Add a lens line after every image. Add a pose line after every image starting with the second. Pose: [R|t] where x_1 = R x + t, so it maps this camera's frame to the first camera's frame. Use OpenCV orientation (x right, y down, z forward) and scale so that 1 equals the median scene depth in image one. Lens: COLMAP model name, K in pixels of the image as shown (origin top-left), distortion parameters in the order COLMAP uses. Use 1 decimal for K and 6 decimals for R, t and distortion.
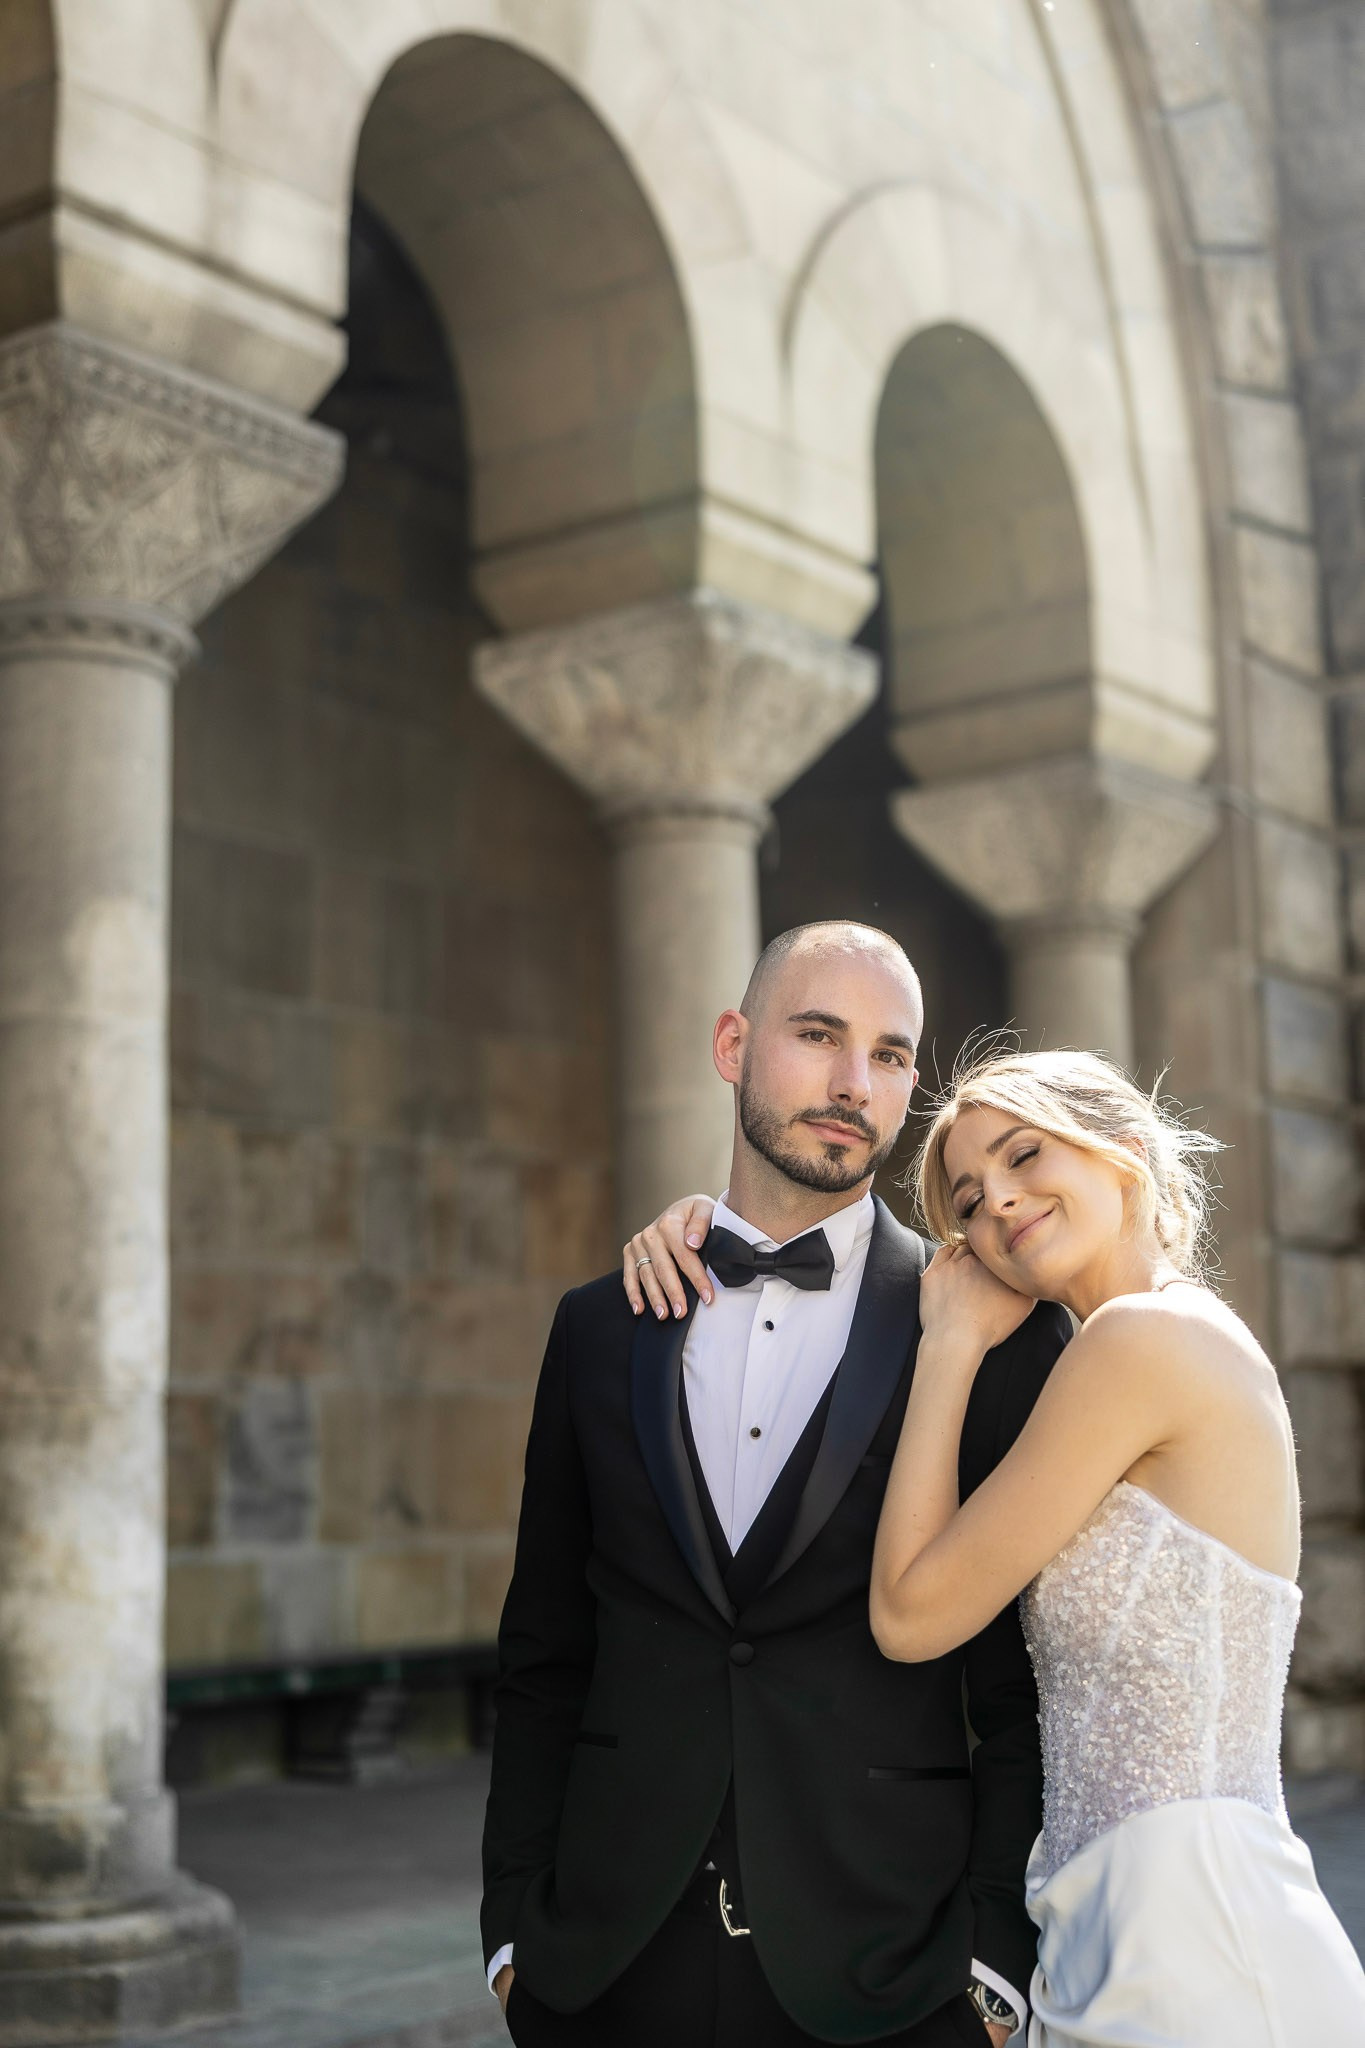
lens RADIAL K [[2556.8, 0, 692.0], [0, 2556.8, 990.7], [0, 0, 1]] dist [0.016000, 0.025410]
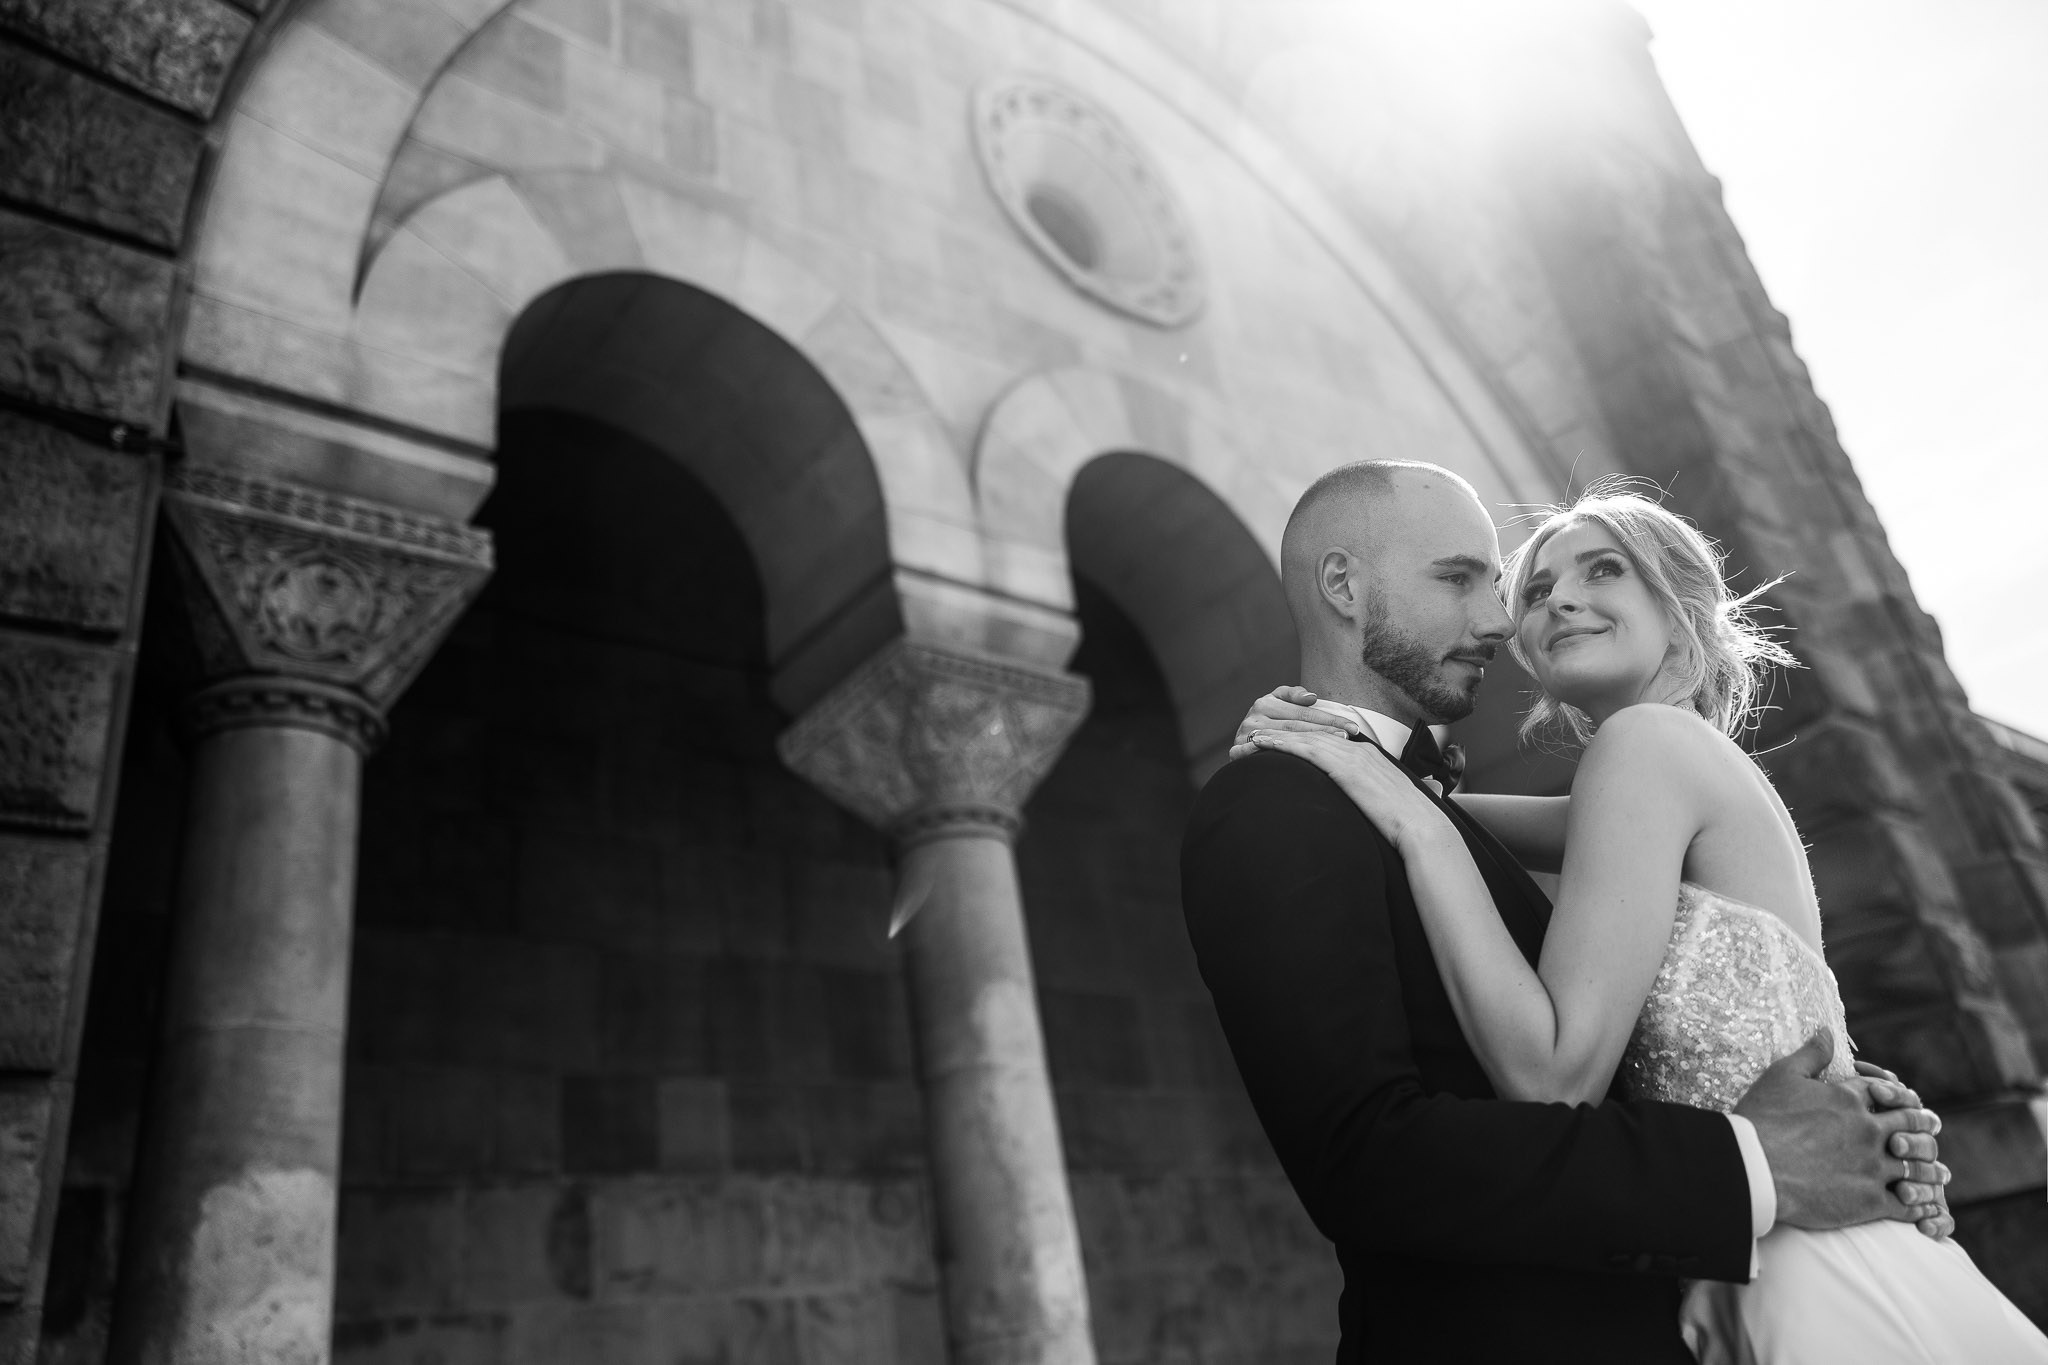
lens RADIAL K [[1476.5, 0, 1024.0], [0, 1476.5, 682.5], [0, 0, 1]] dist [-0.000302, -0.000460]
pose [[0.955791, -0.235467, -0.176120, -0.012370], [0.172844, 0.934453, -0.311324, 0.070977], [0.237882, 0.267119, 0.933841, 0.125270]]
